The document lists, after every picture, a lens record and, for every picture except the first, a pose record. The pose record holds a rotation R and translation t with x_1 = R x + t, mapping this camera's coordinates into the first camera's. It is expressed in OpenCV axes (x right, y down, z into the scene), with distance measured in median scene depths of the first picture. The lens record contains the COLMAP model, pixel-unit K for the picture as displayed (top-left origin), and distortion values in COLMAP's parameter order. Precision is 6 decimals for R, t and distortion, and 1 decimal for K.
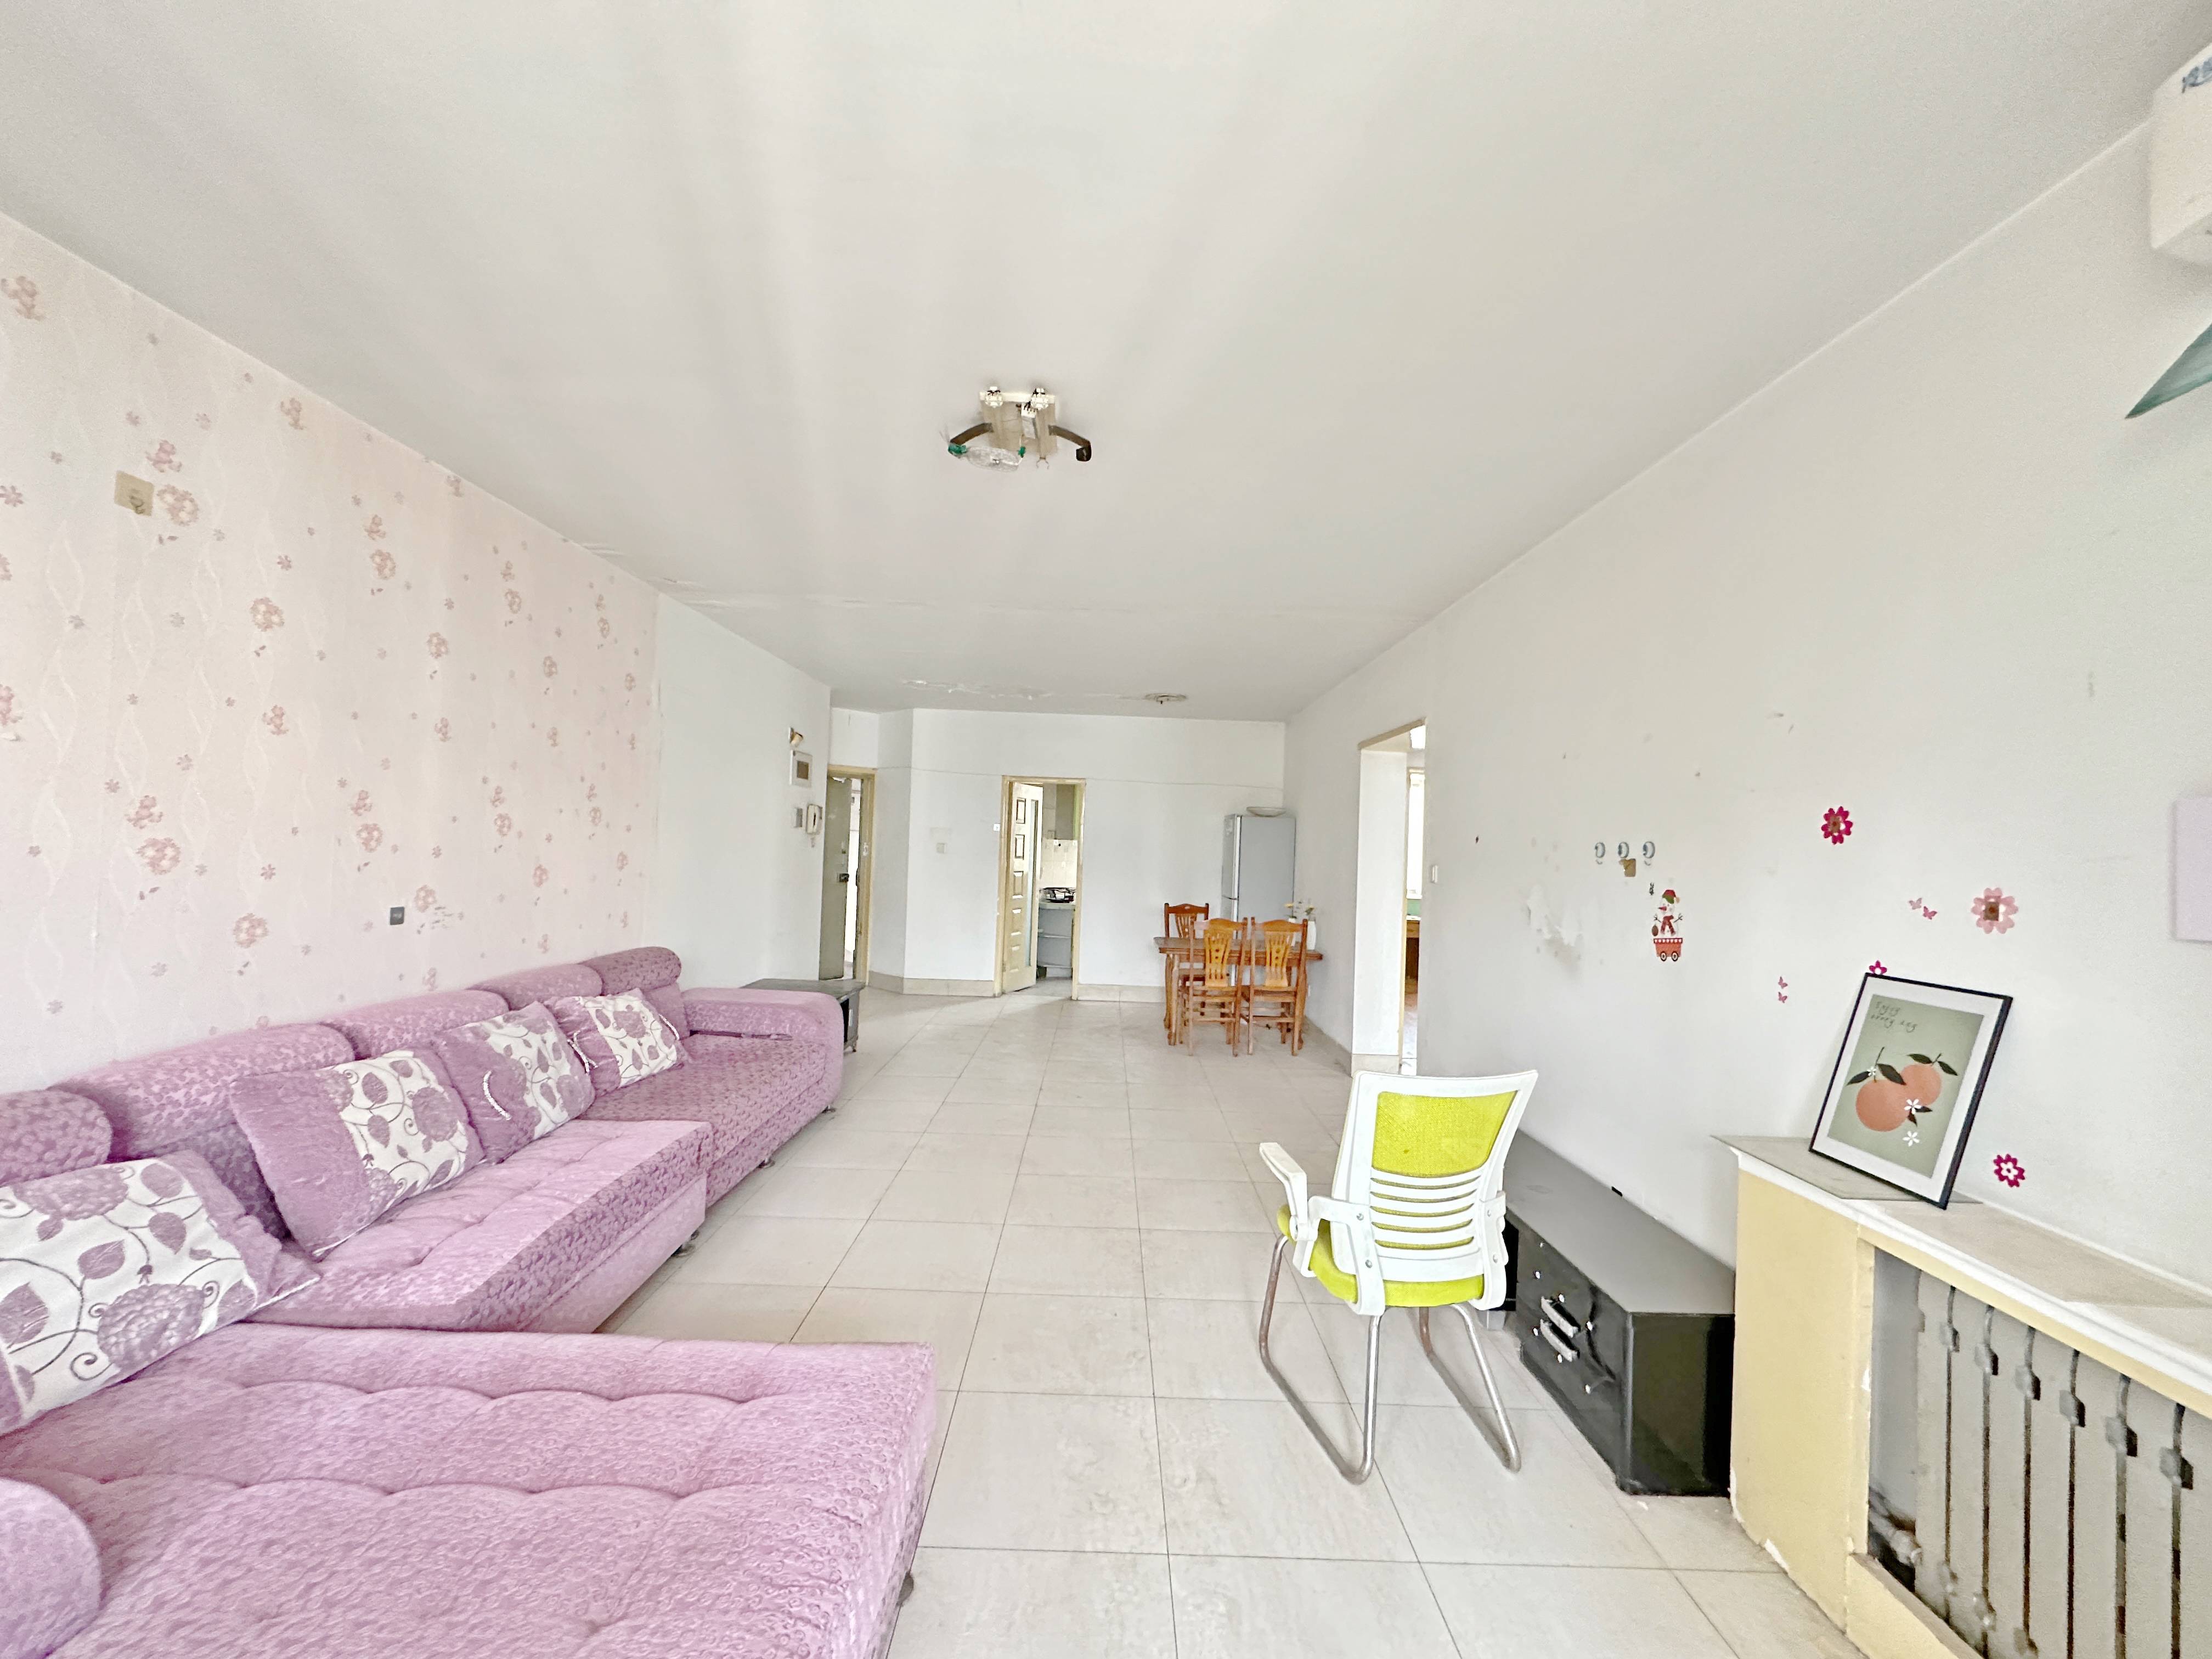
lens RADIAL K [[869.4, 0, 1112.7], [0, 869.4, 830.3], [0, 0, 1]] dist [-0.000291, 0.000379]
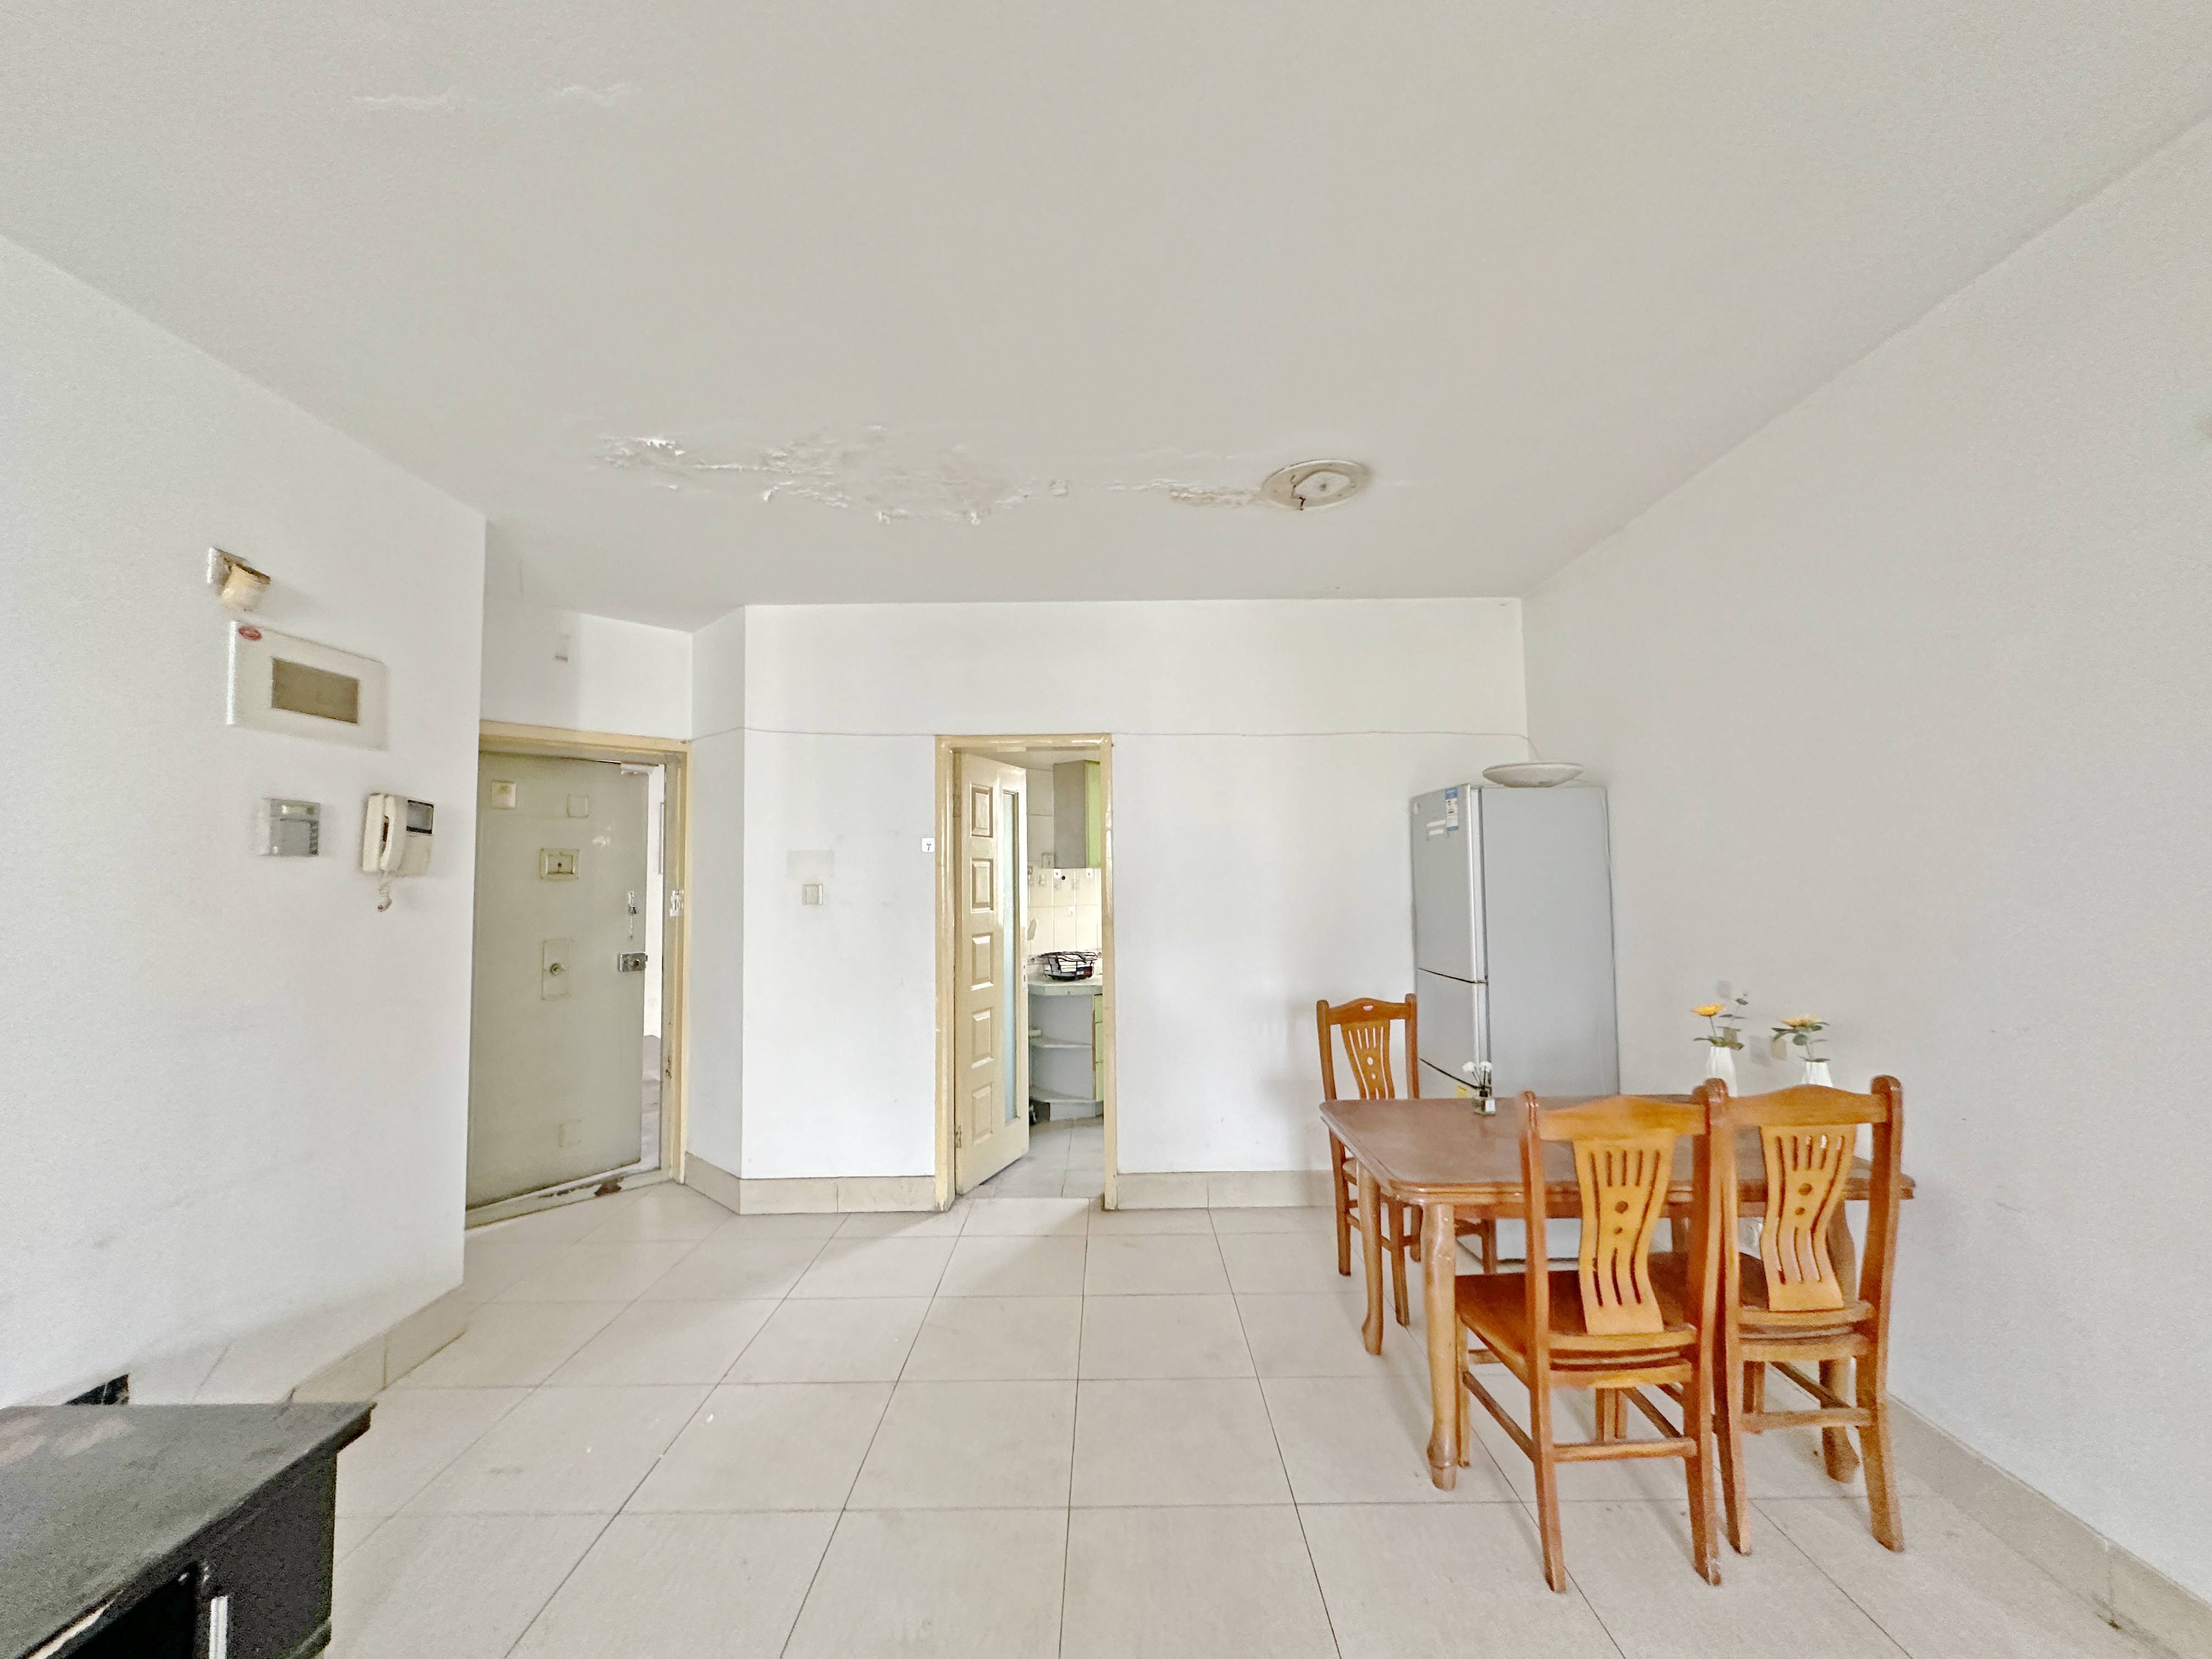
lens RADIAL K [[869.4, 0, 1112.7], [0, 869.4, 830.3], [0, 0, 1]] dist [-0.000291, 0.000379]
pose [[0.998819, -0.048461, -0.003429, -0.028626], [0.048289, 0.998057, -0.039379, 0.011149], [0.005330, 0.039167, 0.999218, 0.485385]]
